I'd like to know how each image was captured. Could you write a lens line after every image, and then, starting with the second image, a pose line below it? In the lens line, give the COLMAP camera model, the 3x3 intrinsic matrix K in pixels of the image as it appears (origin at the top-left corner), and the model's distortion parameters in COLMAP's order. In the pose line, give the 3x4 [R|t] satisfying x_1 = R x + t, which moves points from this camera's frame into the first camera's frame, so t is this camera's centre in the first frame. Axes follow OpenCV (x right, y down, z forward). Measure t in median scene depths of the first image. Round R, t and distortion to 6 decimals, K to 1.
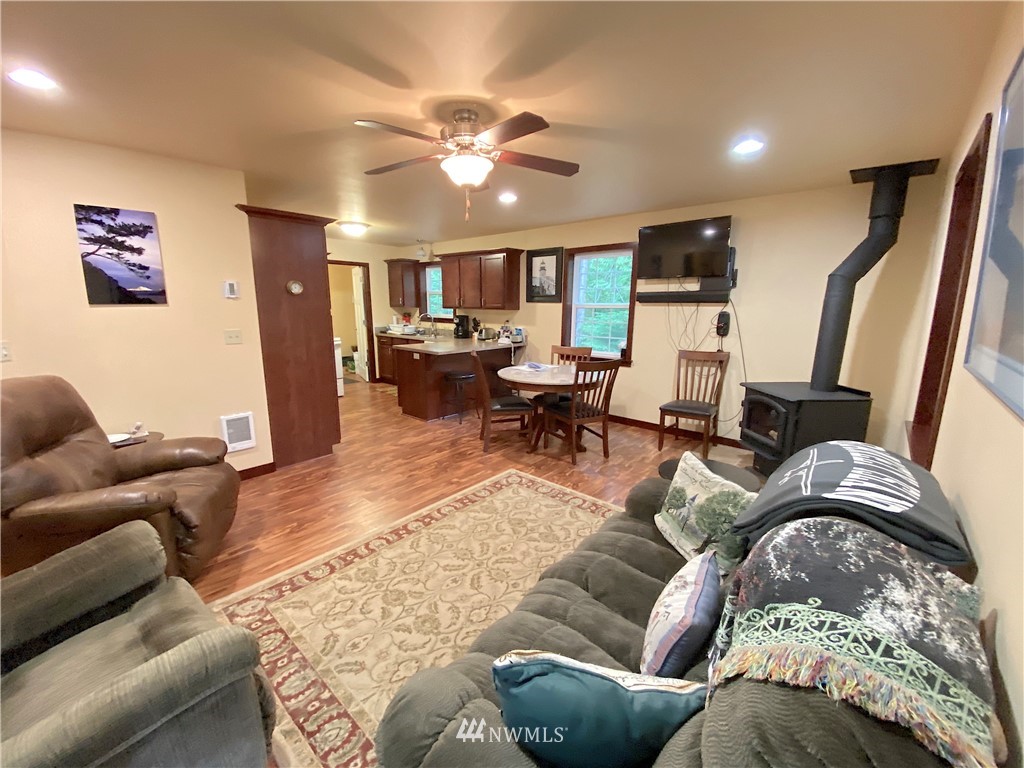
lens RADIAL K [[412.9, 0, 527.9], [0, 412.9, 382.4], [0, 0, 1]] dist [-0.010667, -0.005423]
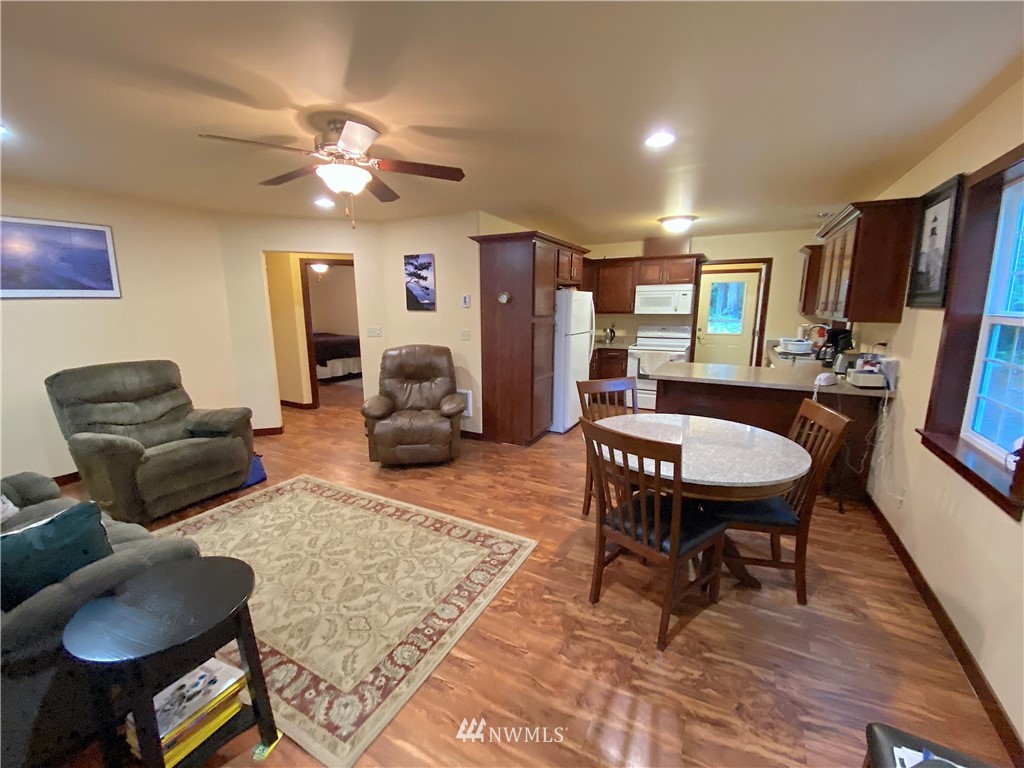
lens RADIAL K [[412.9, 0, 505.0], [0, 412.9, 381.7], [0, 0, 1]] dist [-0.010667, -0.005423]
pose [[0.193401, 0.167974, -0.966634, 0.701593], [-0.182014, 0.974275, 0.132885, -0.171175], [0.964089, 0.150240, 0.218999, 0.881532]]
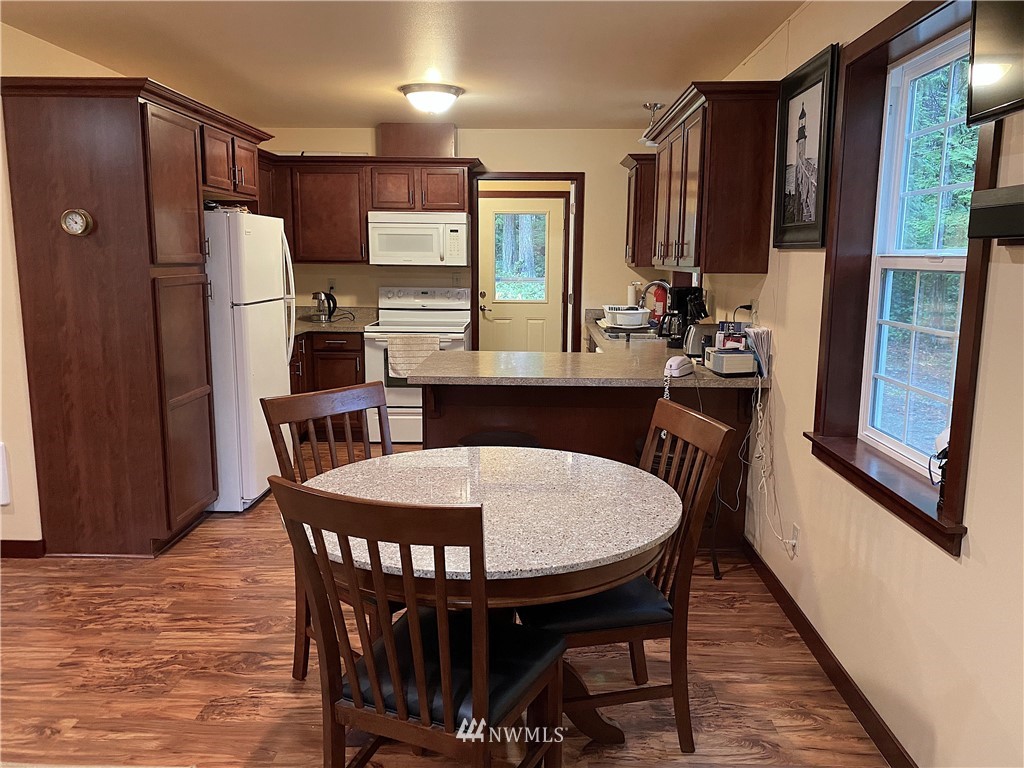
lens RADIAL K [[780.8, 0, 512.1], [0, 780.8, 376.8], [0, 0, 1]] dist [0.041151, -0.036196]
pose [[0.624279, 0.114174, -0.772813, 0.641205], [-0.148904, 0.988516, 0.025757, -0.163138], [0.766879, 0.098995, 0.634111, 0.914927]]
